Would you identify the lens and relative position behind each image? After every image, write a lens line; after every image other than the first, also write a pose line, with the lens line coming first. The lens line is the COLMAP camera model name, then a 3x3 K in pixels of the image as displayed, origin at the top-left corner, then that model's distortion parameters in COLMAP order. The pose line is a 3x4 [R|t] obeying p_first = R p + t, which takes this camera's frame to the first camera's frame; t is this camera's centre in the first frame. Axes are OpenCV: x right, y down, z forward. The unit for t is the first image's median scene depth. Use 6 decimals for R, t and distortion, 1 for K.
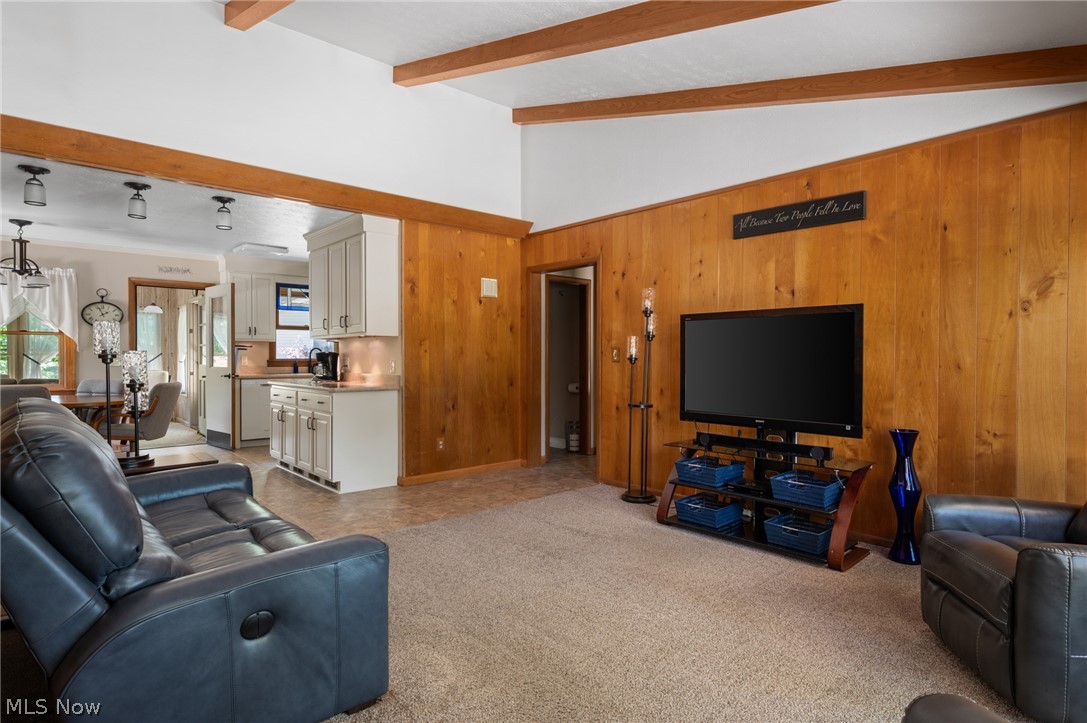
lens RADIAL K [[598.4, 0, 543.5], [0, 598.4, 361.5], [0, 0, 1]] dist [0.034050, 0.000090]
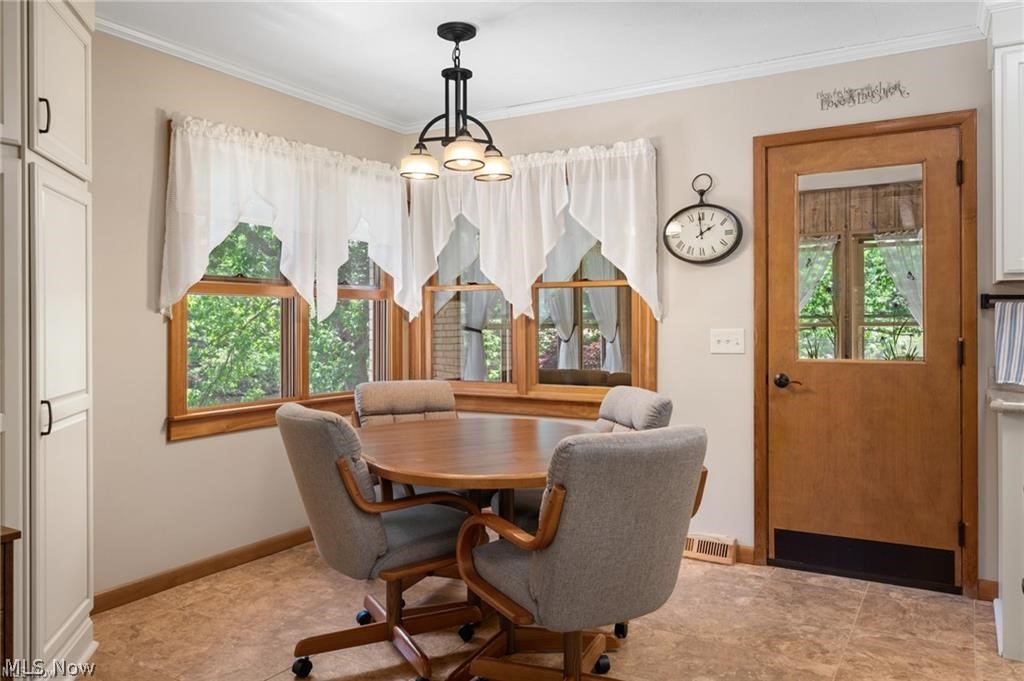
lens RADIAL K [[746.5, 0, 512.0], [0, 746.5, 340.5], [0, 0, 1]] dist [-0.002946, -0.001827]
pose [[0.294042, 0.017638, -0.955630, -0.319901], [-0.008299, 0.999839, 0.015900, -0.010625], [0.955756, 0.003256, 0.294141, 0.895373]]
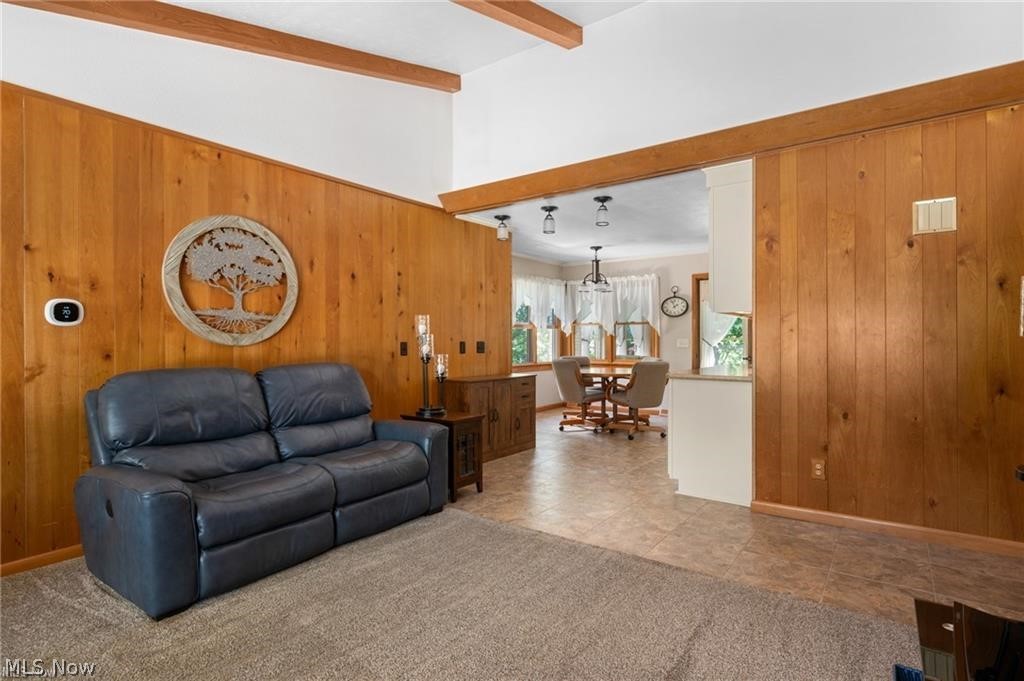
lens RADIAL K [[527.1, 0, 513.3], [0, 527.1, 335.4], [0, 0, 1]] dist [0.012242, 0.000513]
pose [[0.214530, -0.010585, -0.976660, 0.340037], [-0.010246, 0.999862, -0.013088, 0.000535], [0.976664, 0.012815, 0.214391, 0.549865]]
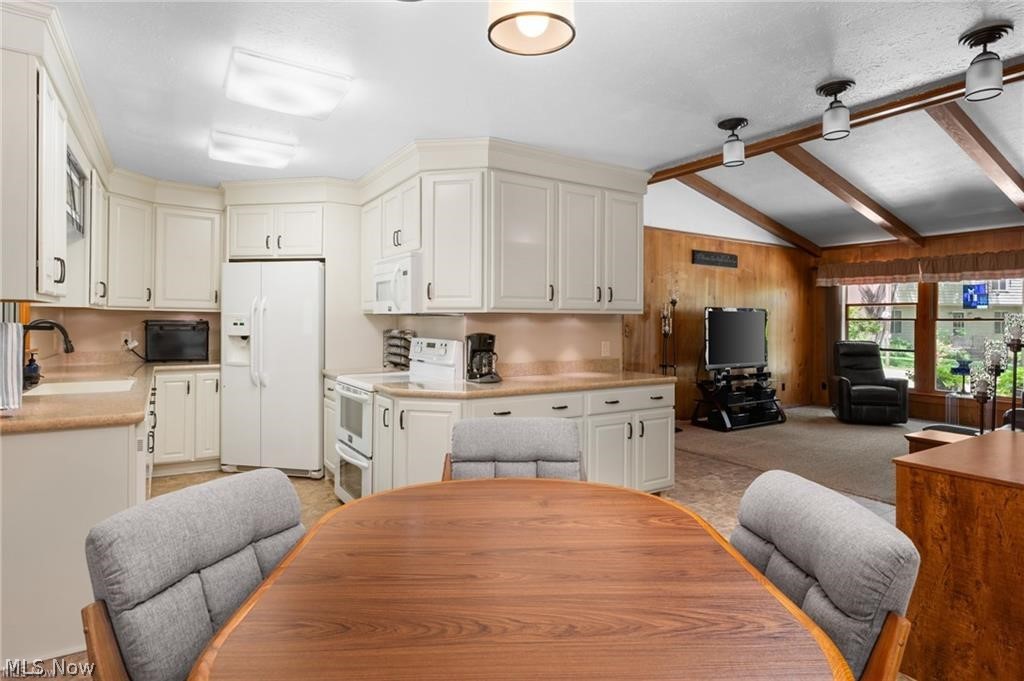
lens RADIAL K [[545.8, 0, 515.7], [0, 545.8, 322.8], [0, 0, 1]] dist [0.005581, -0.000332]
pose [[0.153600, -0.002281, 0.988131, -1.047767], [0.005575, 0.999983, 0.001441, -0.030587], [-0.988117, 0.005288, 0.153610, 1.006864]]
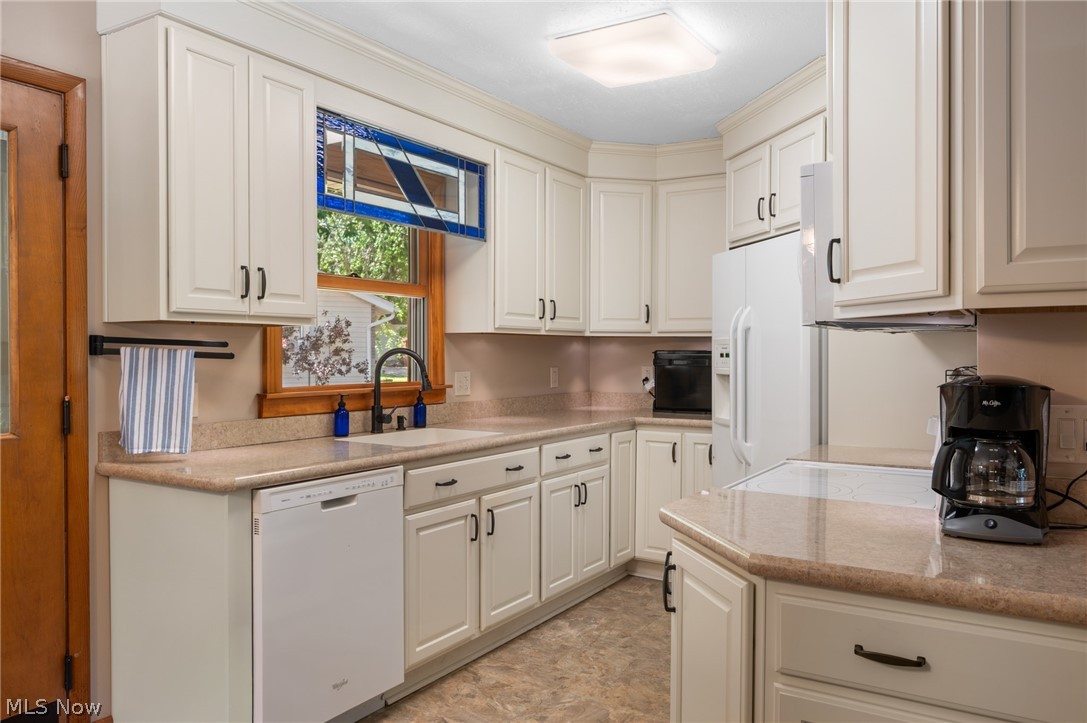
lens RADIAL K [[792.5, 0, 543.5], [0, 792.5, 361.5], [0, 0, 1]] dist [-0.002946, -0.001827]
pose [[0.958923, -0.003532, 0.283646, -0.639755], [0.004162, 0.999990, -0.001617, -0.023286], [-0.283637, 0.002732, 0.958928, 0.907539]]
